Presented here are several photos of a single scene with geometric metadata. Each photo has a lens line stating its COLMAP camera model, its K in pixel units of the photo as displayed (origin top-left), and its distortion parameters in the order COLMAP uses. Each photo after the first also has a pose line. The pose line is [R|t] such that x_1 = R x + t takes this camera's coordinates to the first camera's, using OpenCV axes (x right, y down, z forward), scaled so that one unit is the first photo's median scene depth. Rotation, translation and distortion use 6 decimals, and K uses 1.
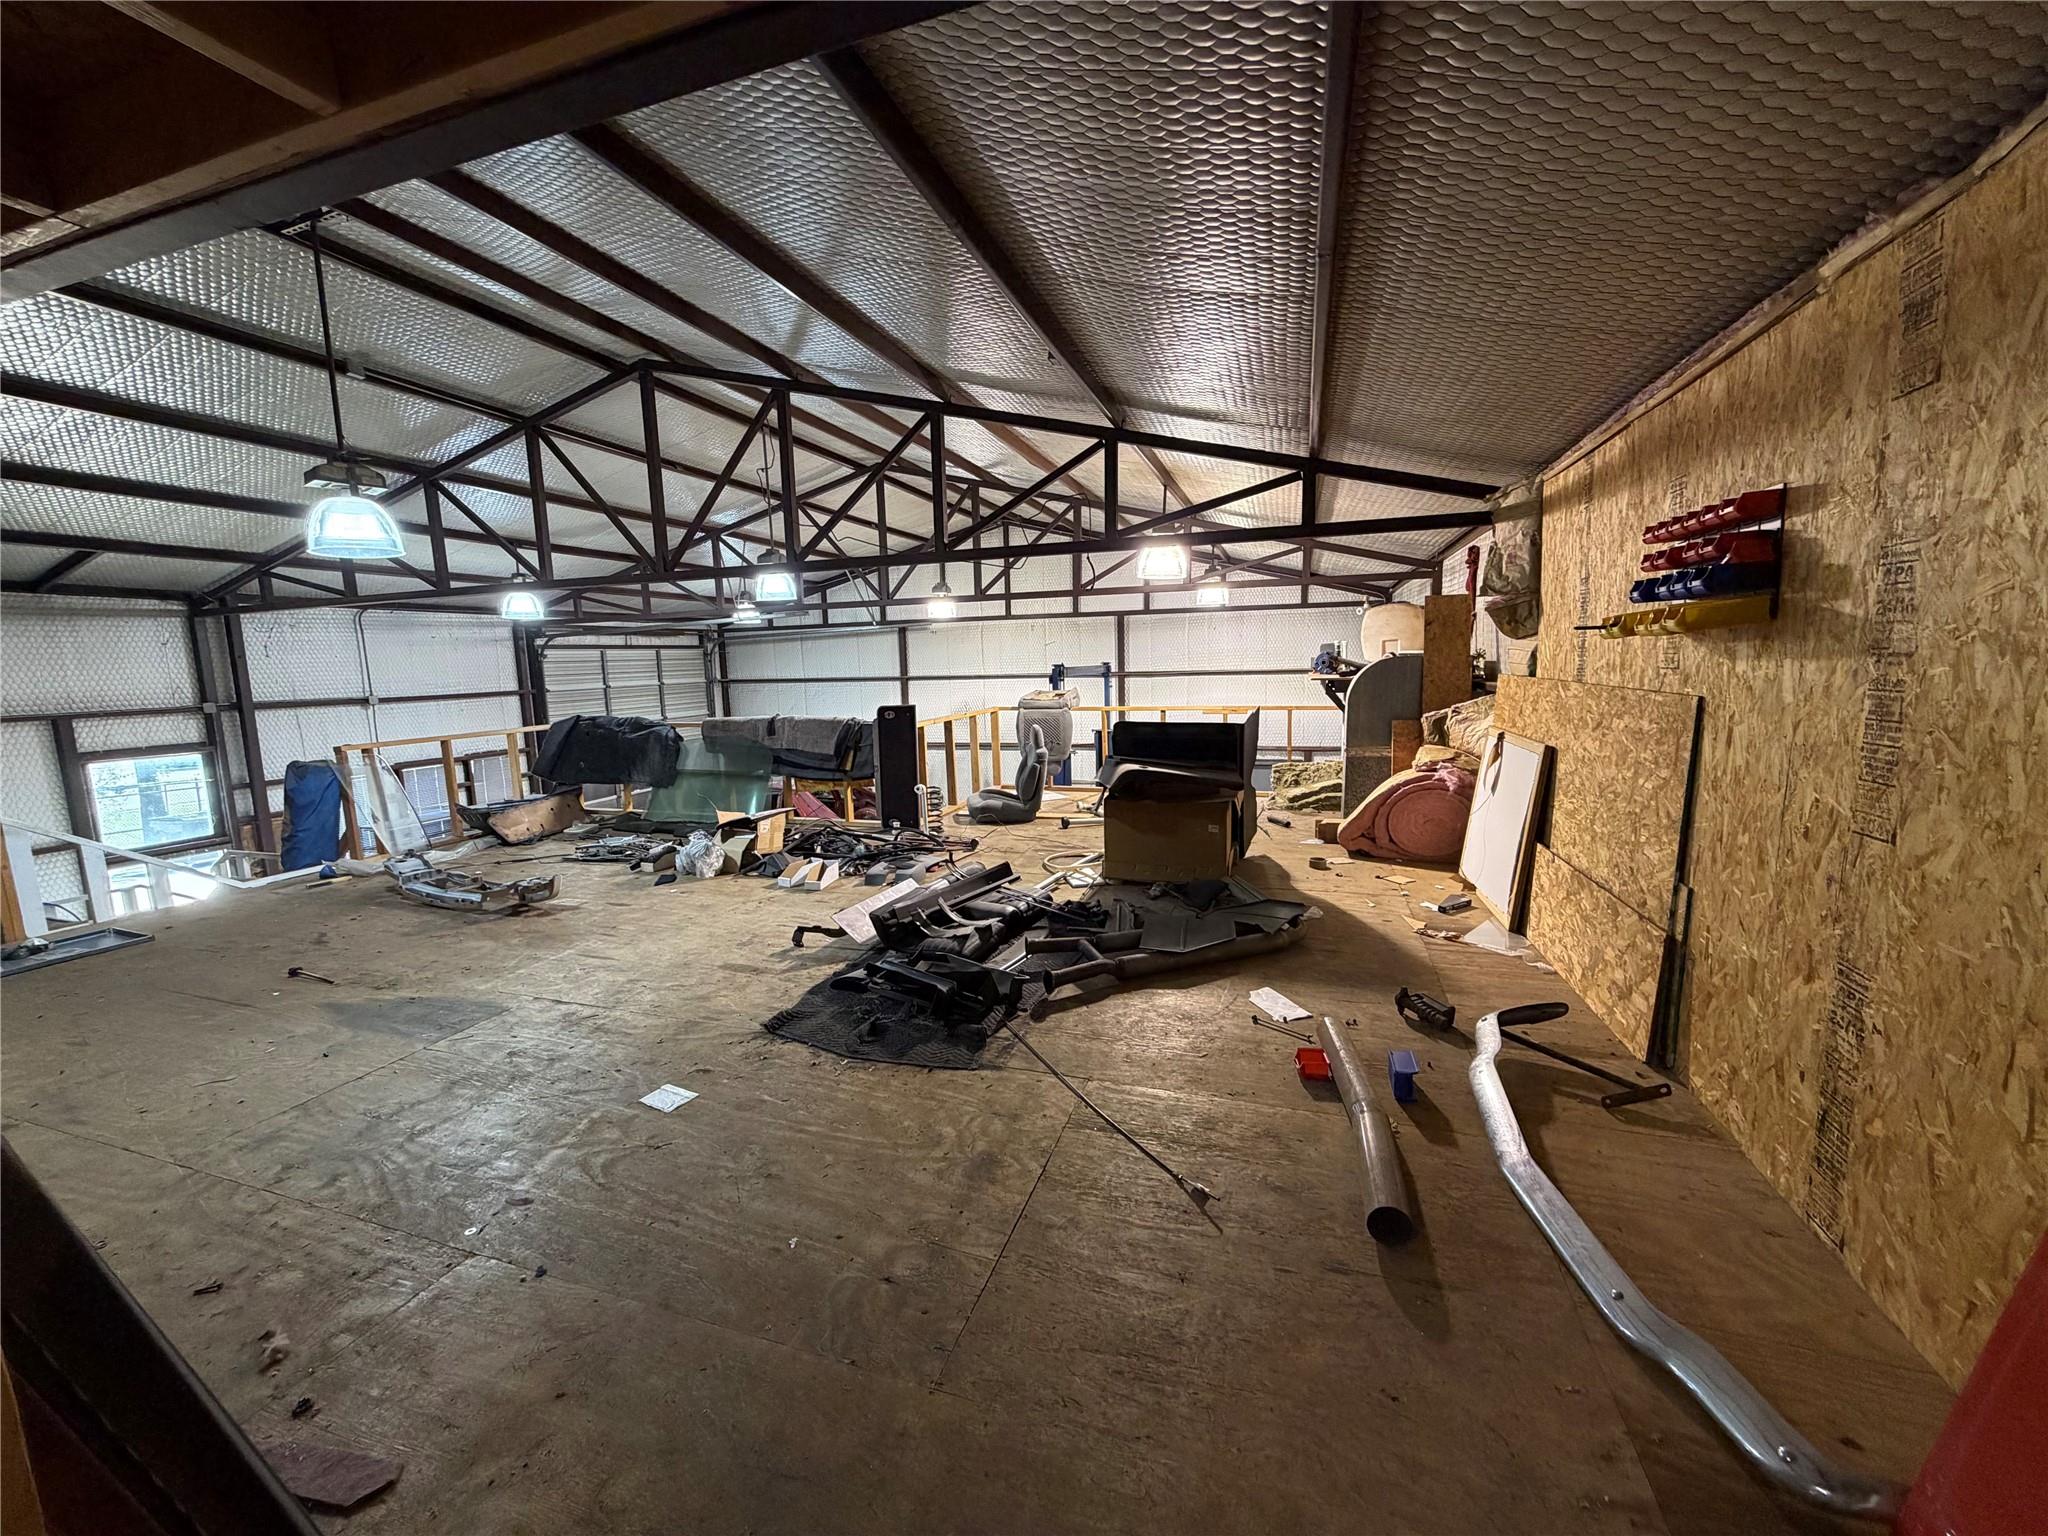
lens RADIAL K [[815.9, 0, 1024.2], [0, 815.9, 772.7], [0, 0, 1]] dist [0.000689, -0.000936]
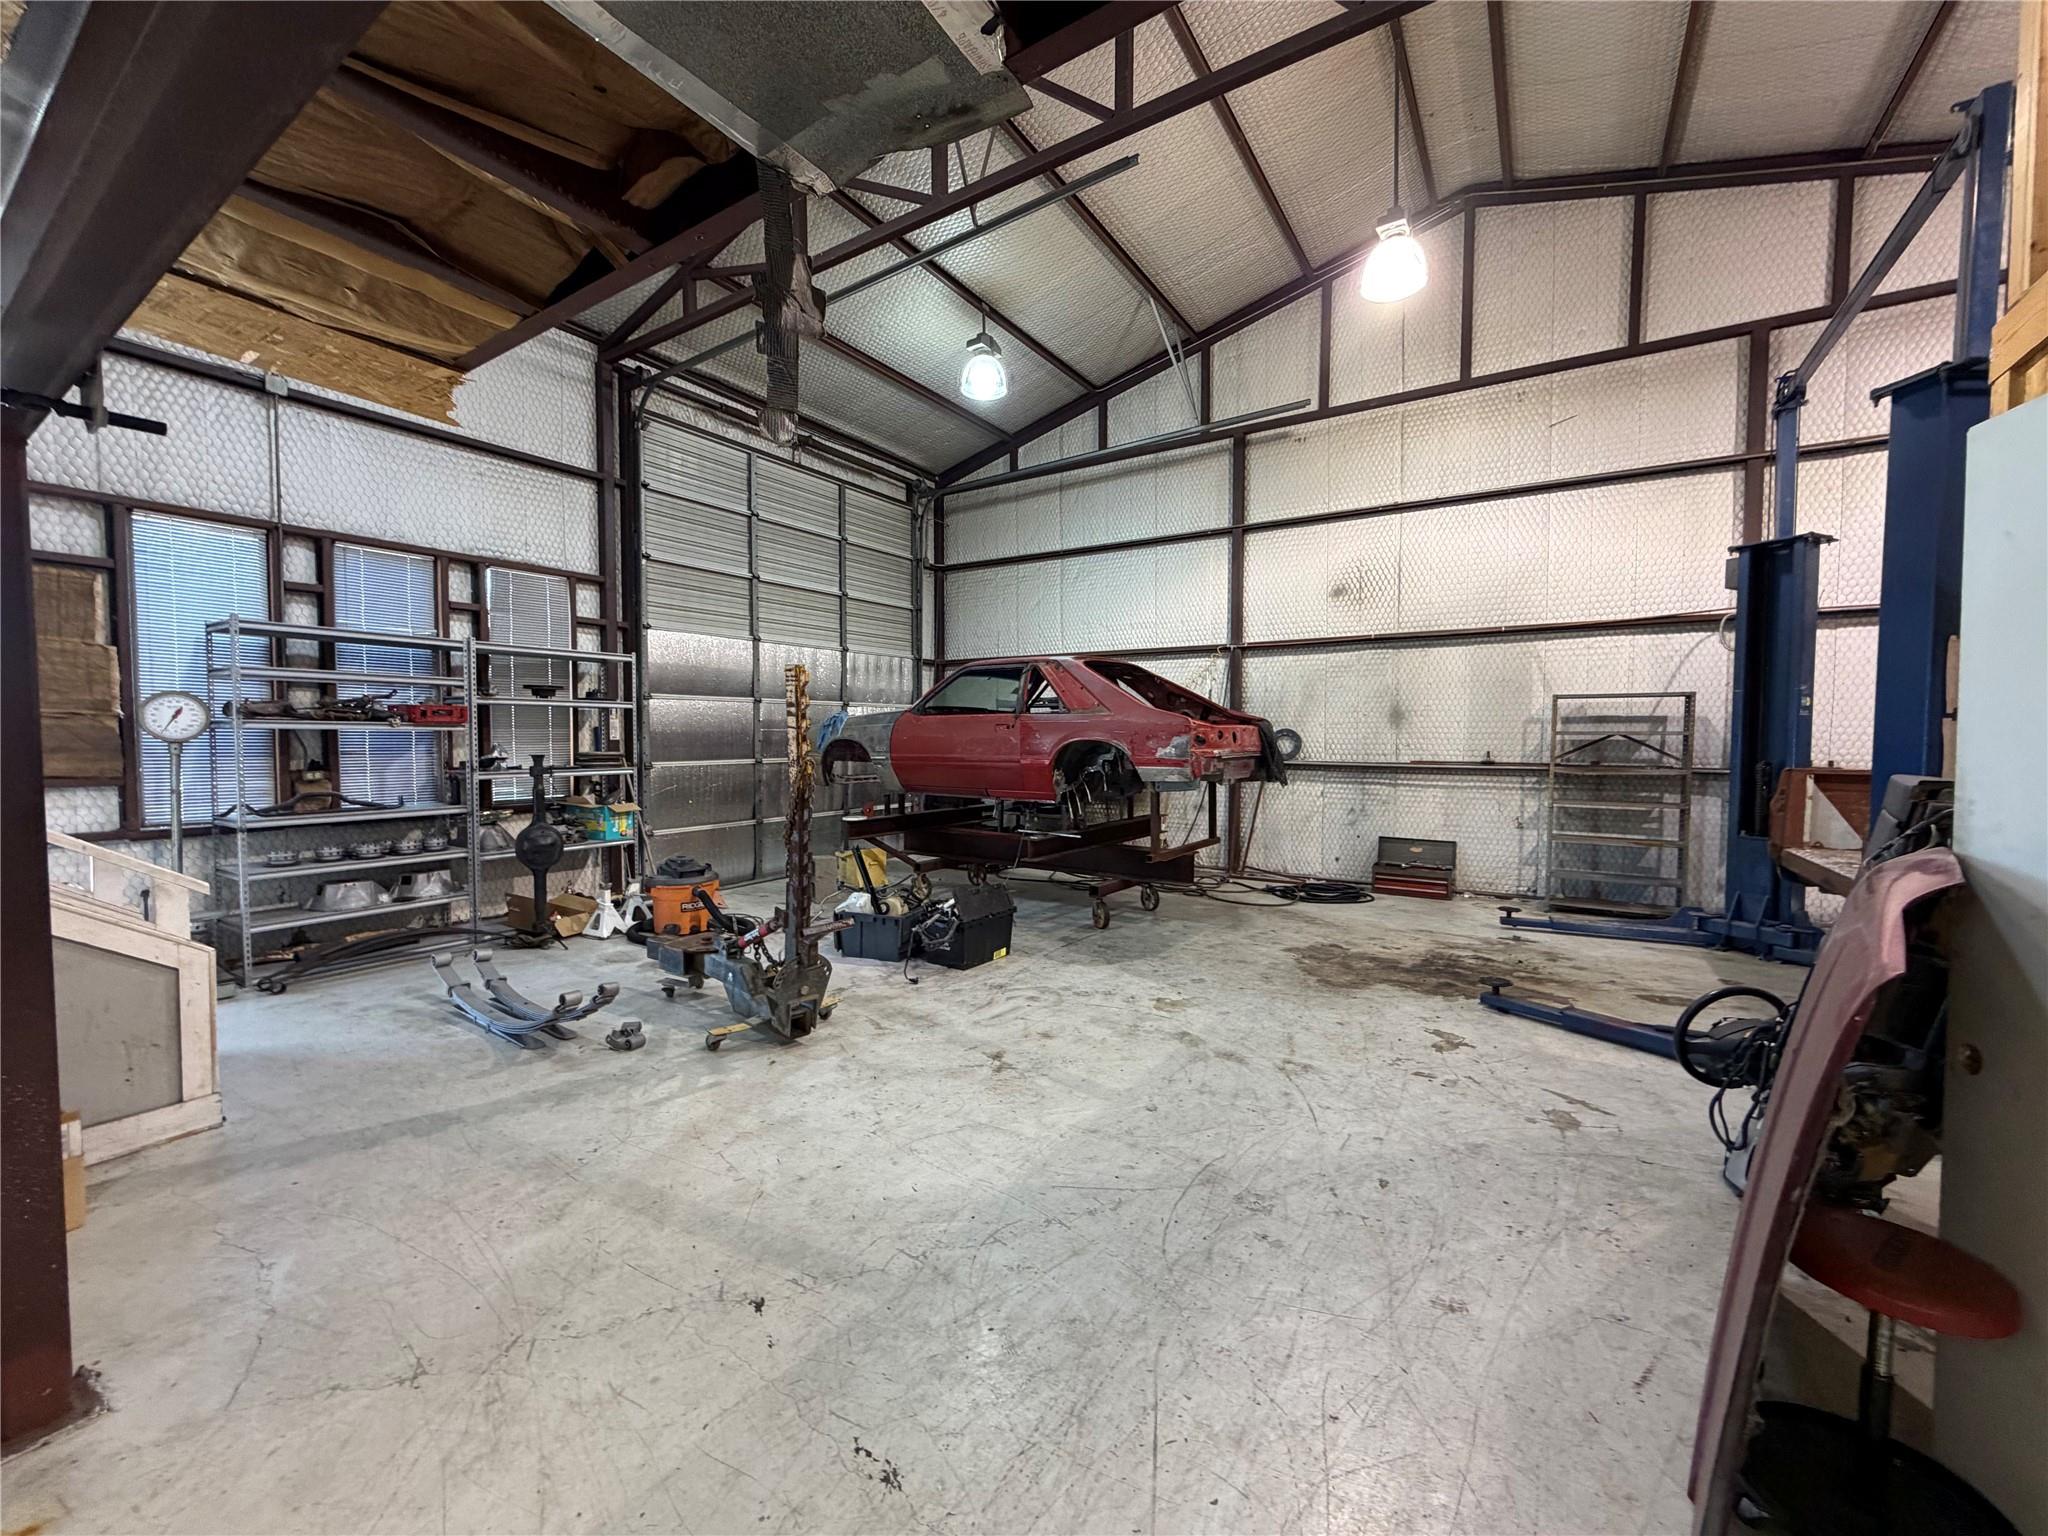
lens RADIAL K [[815.9, 0, 1014.1], [0, 815.9, 774.5], [0, 0, 1]] dist [0.000689, -0.000936]
pose [[0.968460, 0.032645, -0.247021, -0.154751], [-0.055286, 0.994822, -0.085284, 0.110509], [0.242958, 0.096251, 0.965250, 0.434628]]
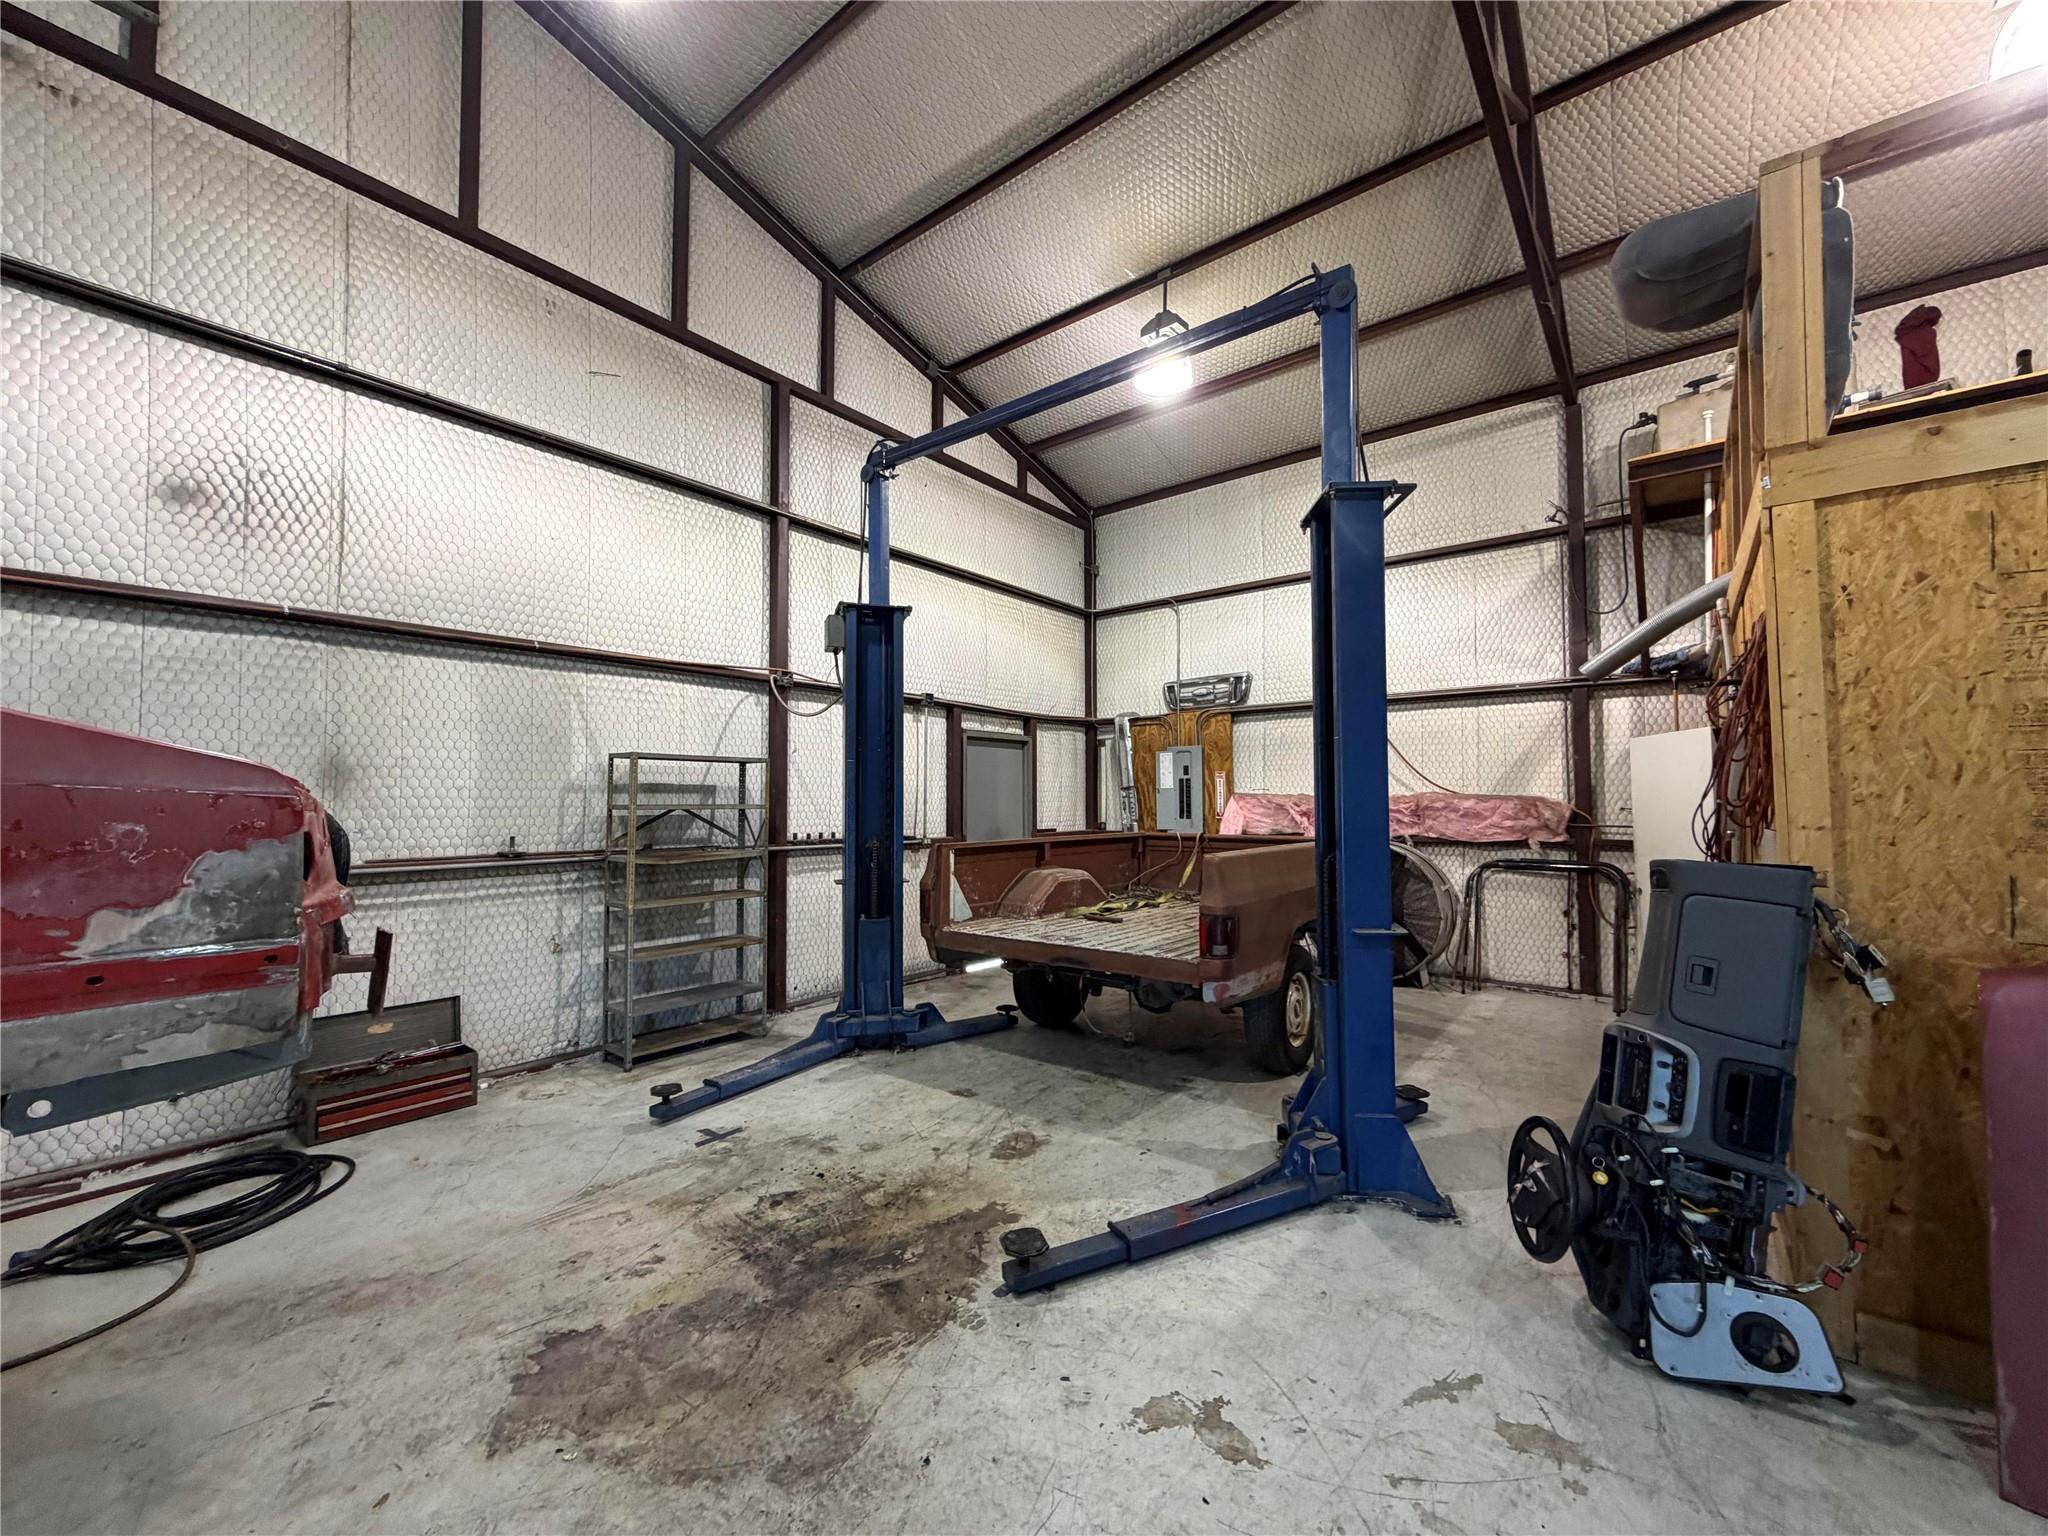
lens RADIAL K [[815.9, 0, 1020.6], [0, 815.9, 770.1], [0, 0, 1]] dist [0.000689, -0.000936]
pose [[0.333952, 0.053516, 0.941070, -0.224383], [0.127488, 0.986649, -0.101349, 0.069053], [-0.933929, 0.153820, 0.322670, 0.700641]]
